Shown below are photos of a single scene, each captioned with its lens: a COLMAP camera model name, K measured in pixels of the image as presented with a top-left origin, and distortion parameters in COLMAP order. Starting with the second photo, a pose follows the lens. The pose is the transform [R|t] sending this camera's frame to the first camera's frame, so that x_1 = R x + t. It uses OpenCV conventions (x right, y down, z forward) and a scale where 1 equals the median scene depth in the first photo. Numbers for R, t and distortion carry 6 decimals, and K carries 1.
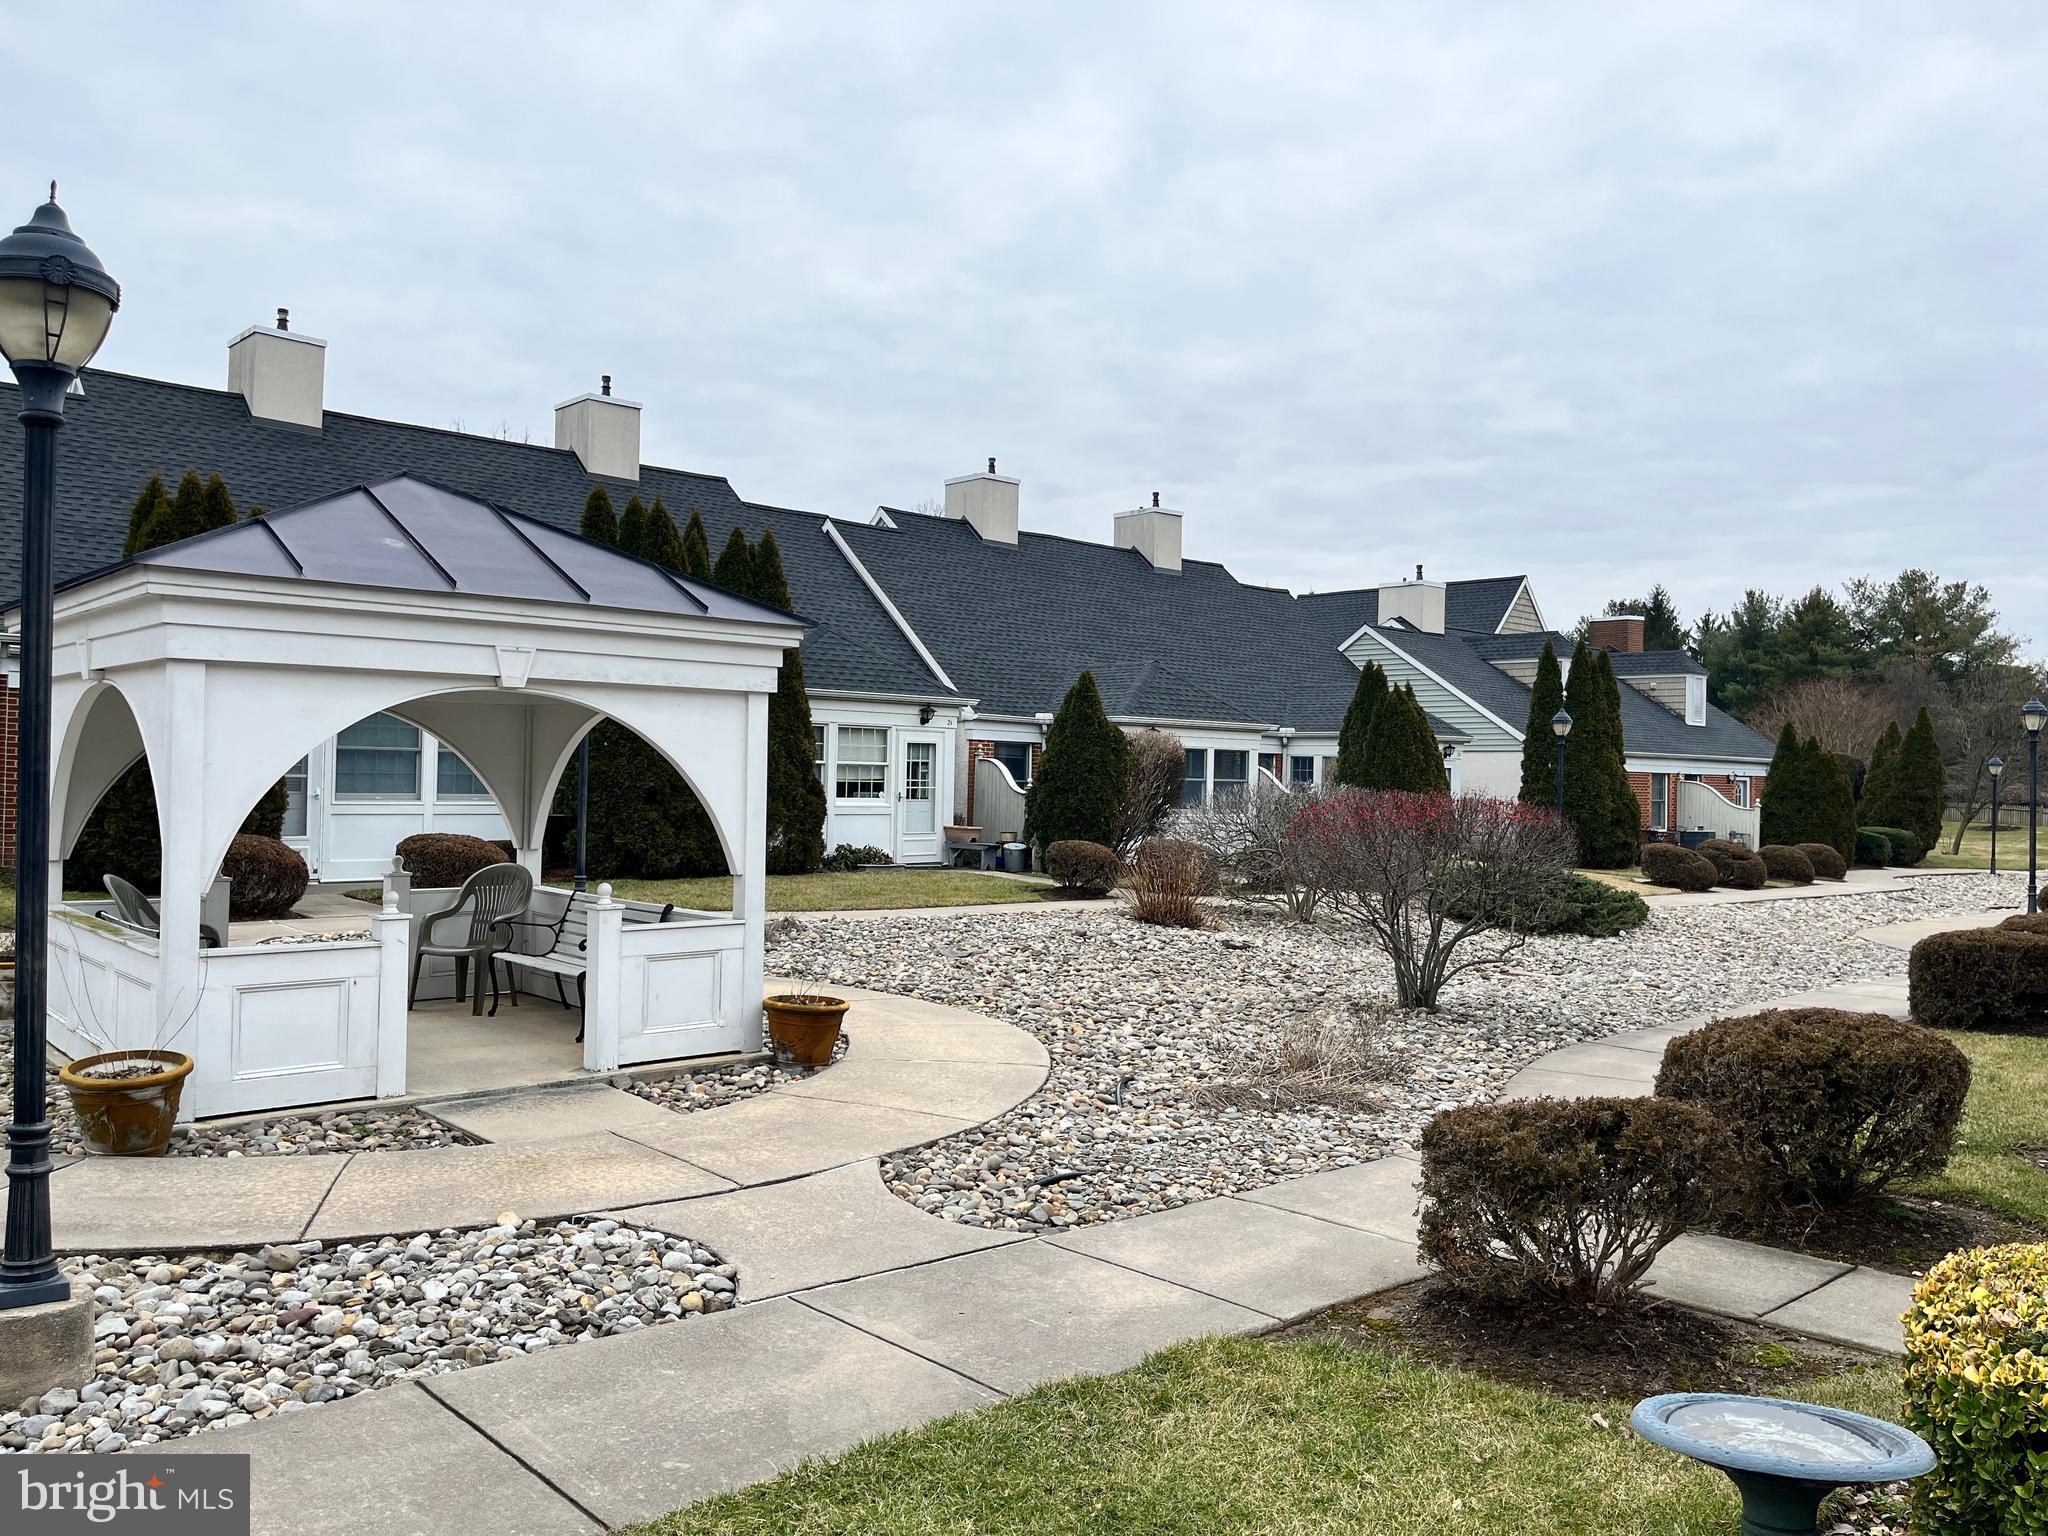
lens RADIAL K [[1544.8, 0, 1023.3], [0, 1544.8, 752.2], [0, 0, 1]] dist [0.062404, -0.097187]
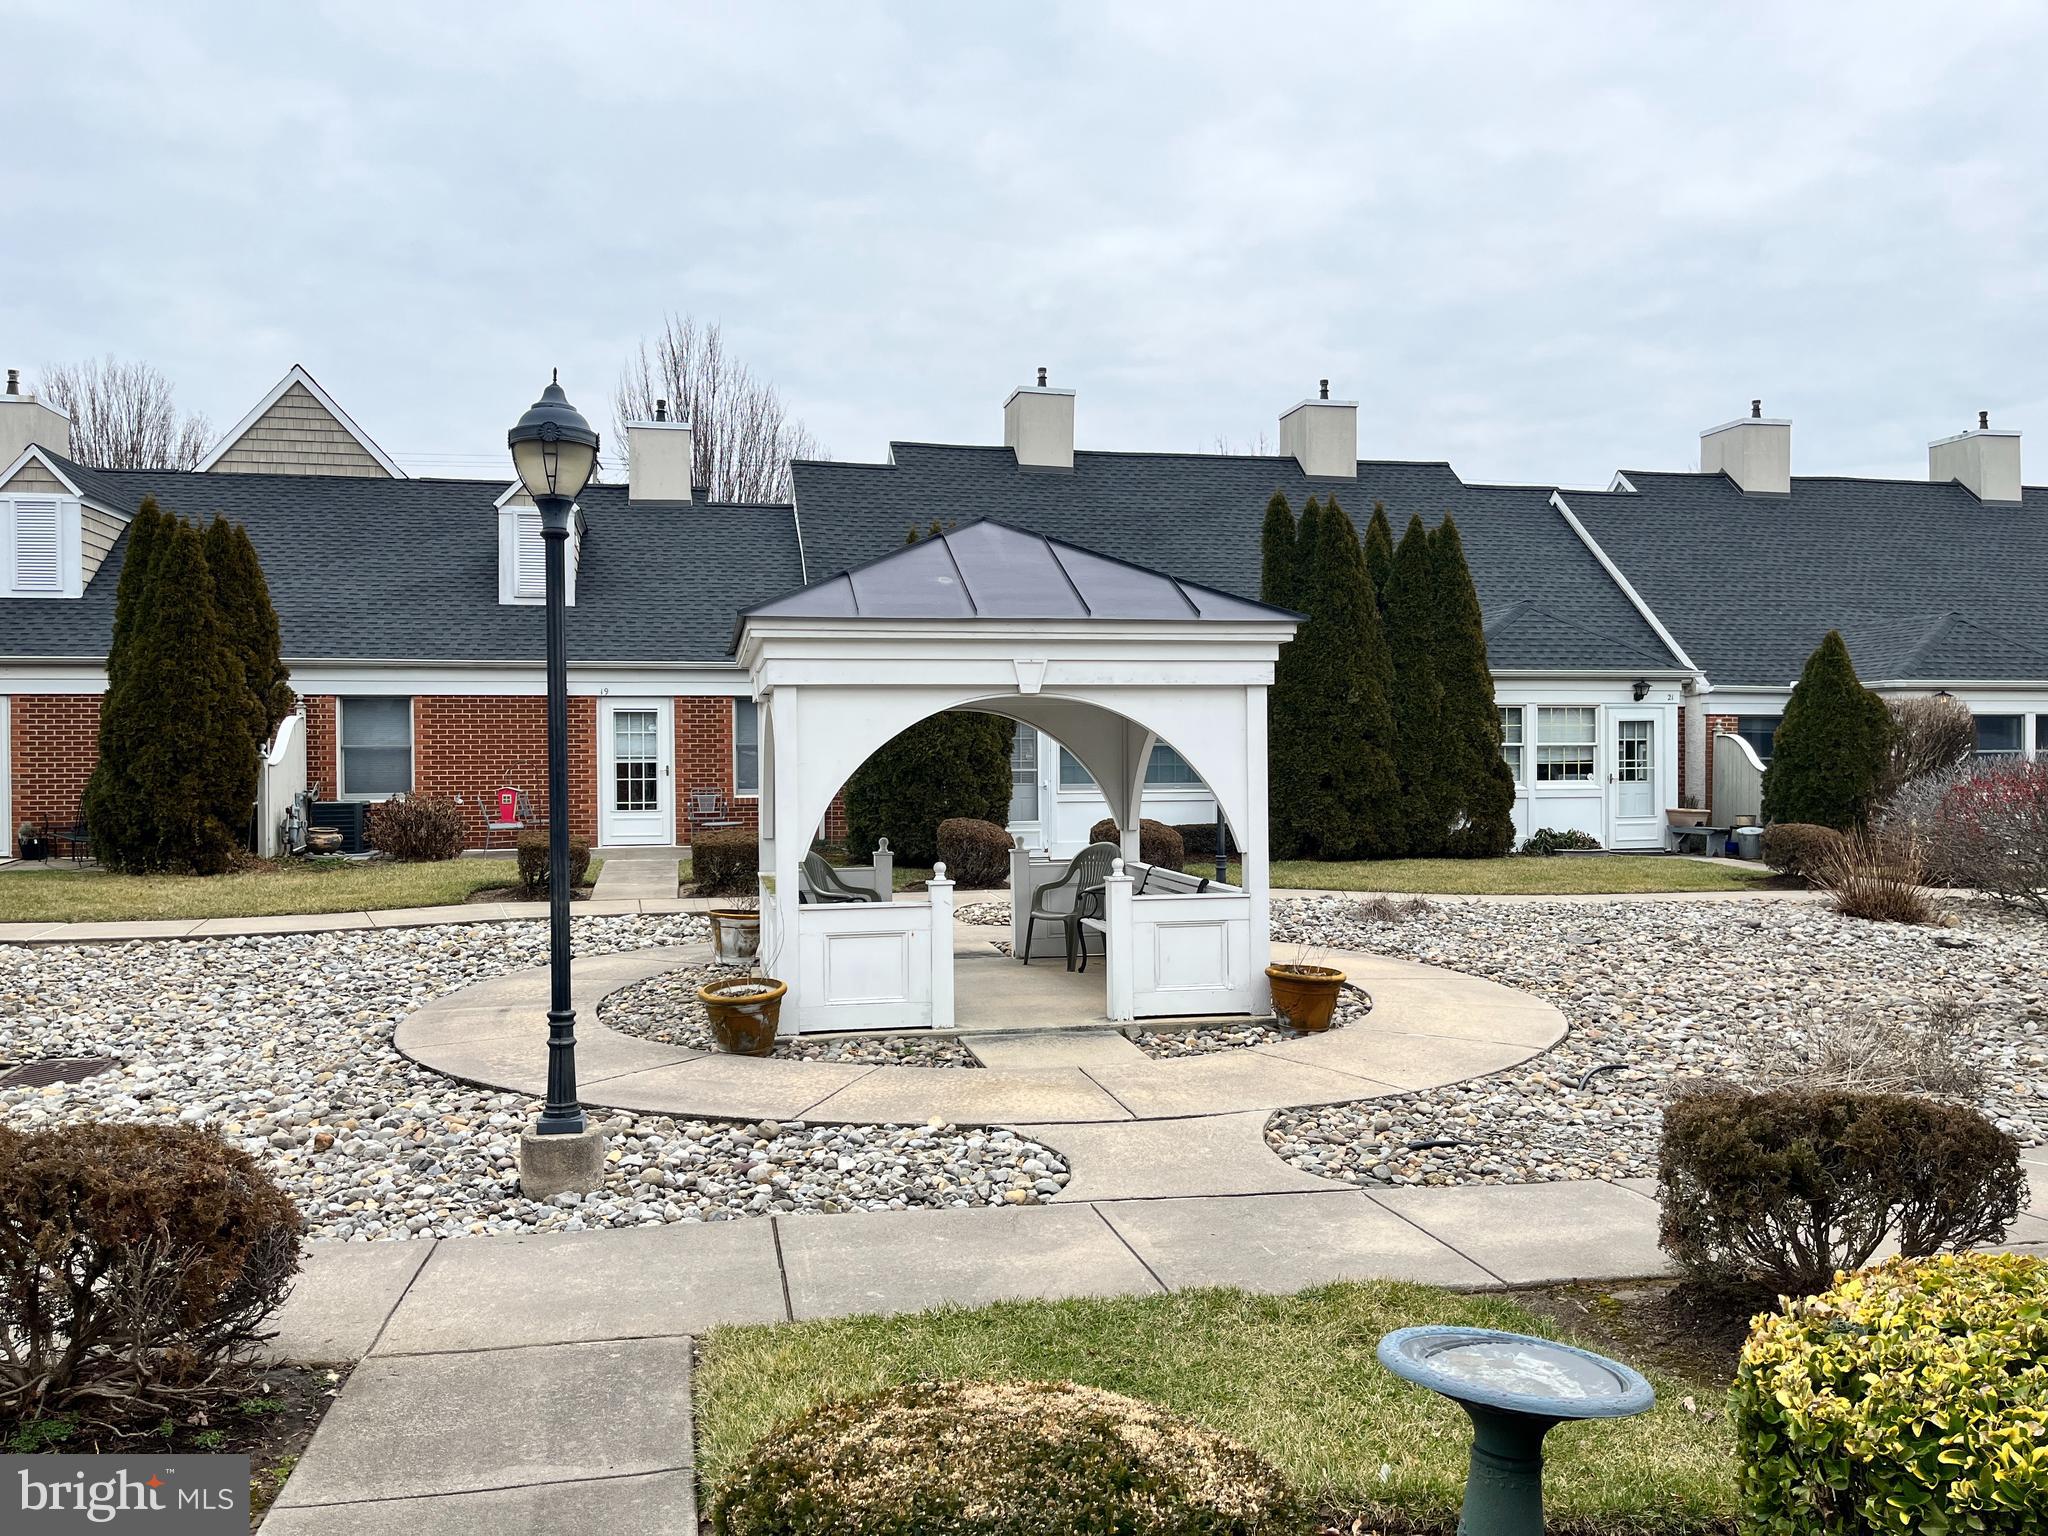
lens RADIAL K [[1544.8, 0, 1015.9], [0, 1544.8, 767.6], [0, 0, 1]] dist [0.062404, -0.097187]
pose [[0.858194, -0.022960, -0.512812, 0.255064], [0.032444, 0.999428, 0.009549, 0.003558], [0.512299, -0.024832, 0.858448, -0.021270]]
